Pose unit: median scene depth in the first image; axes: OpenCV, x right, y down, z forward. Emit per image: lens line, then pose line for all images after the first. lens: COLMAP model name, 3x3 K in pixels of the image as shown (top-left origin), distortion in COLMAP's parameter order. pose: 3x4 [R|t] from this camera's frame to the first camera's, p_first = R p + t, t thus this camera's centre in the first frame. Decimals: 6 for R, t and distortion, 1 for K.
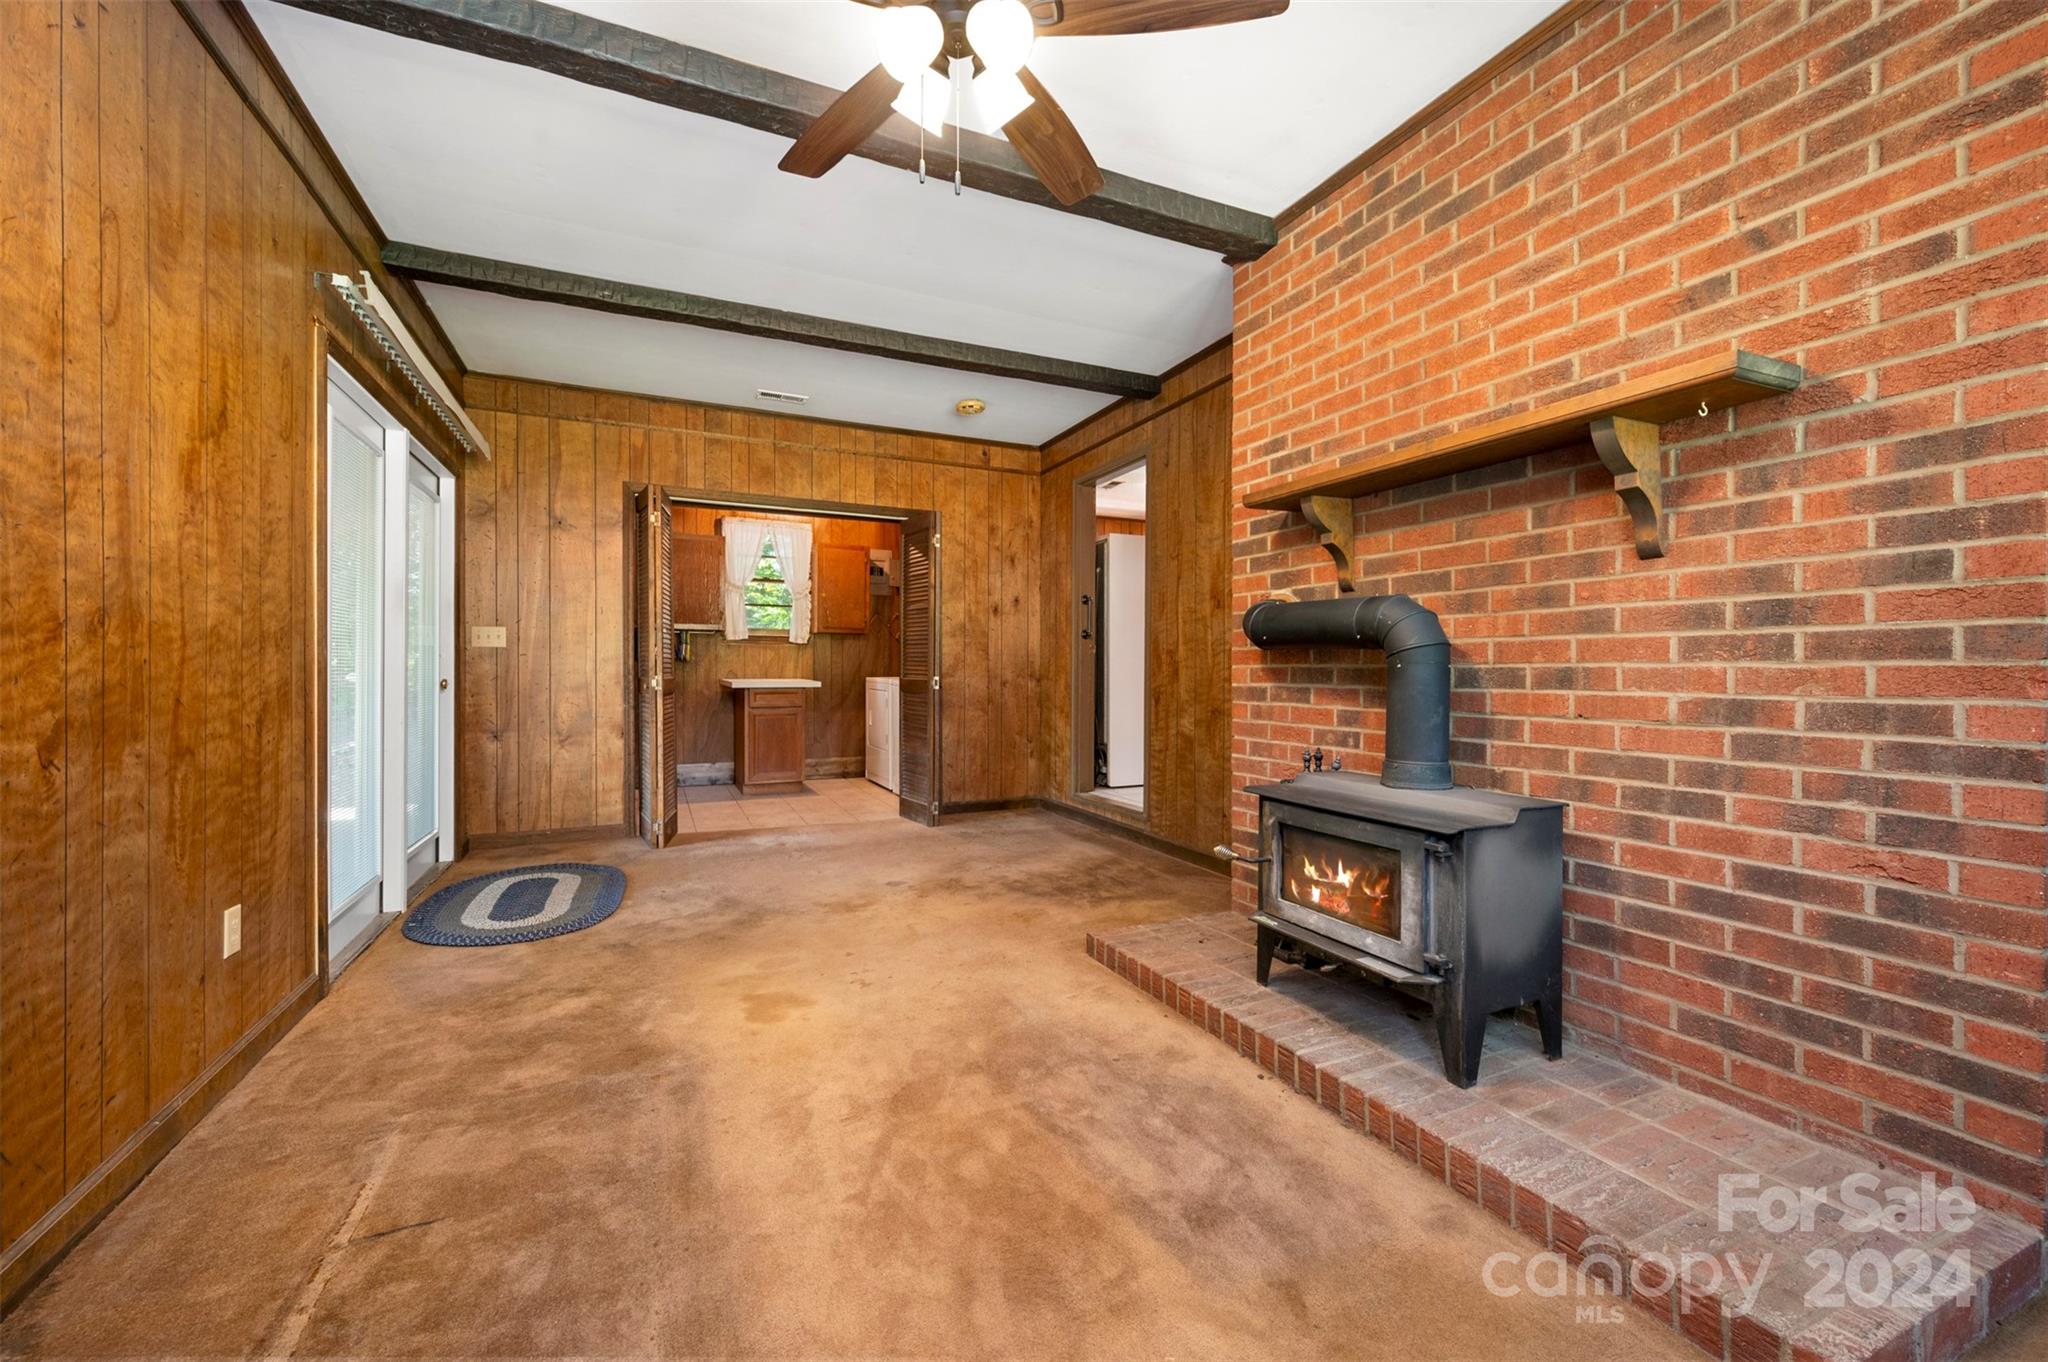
lens RADIAL K [[808.9, 0, 1026.0], [0, 808.9, 678.6], [0, 0, 1]] dist [0.000428, 0.000136]
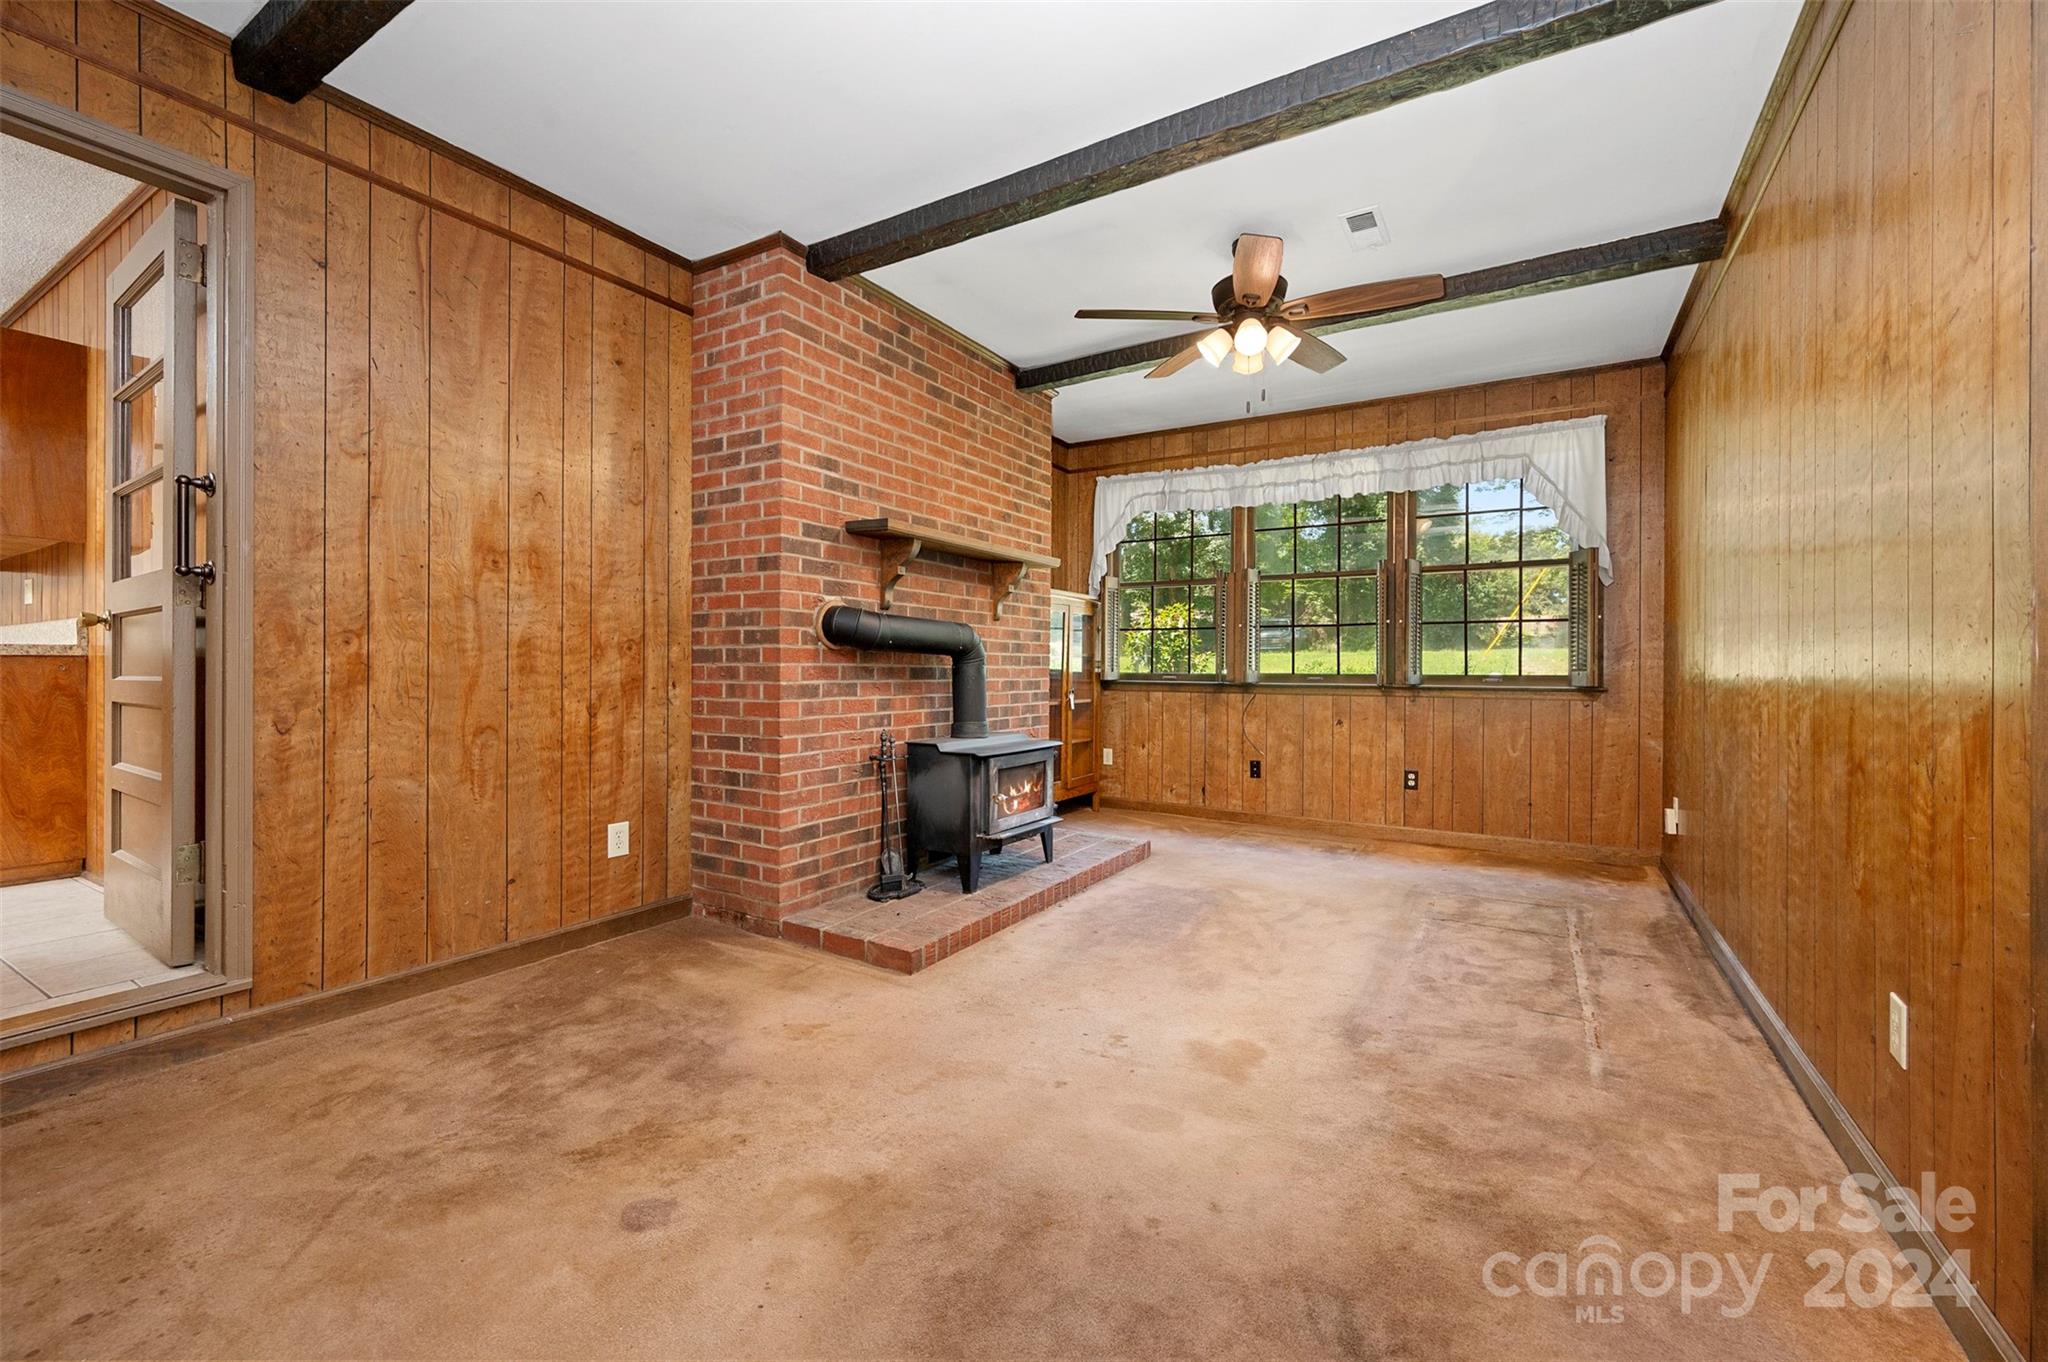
lens RADIAL K [[836.6, 0, 1029.4], [0, 836.6, 671.0], [0, 0, 1]] dist [0.000443, 0.000044]
pose [[-0.559426, -0.007369, 0.828847, -0.835935], [0.001253, 0.999952, 0.009736, -0.018589], [-0.828879, 0.006485, -0.559390, 1.496771]]
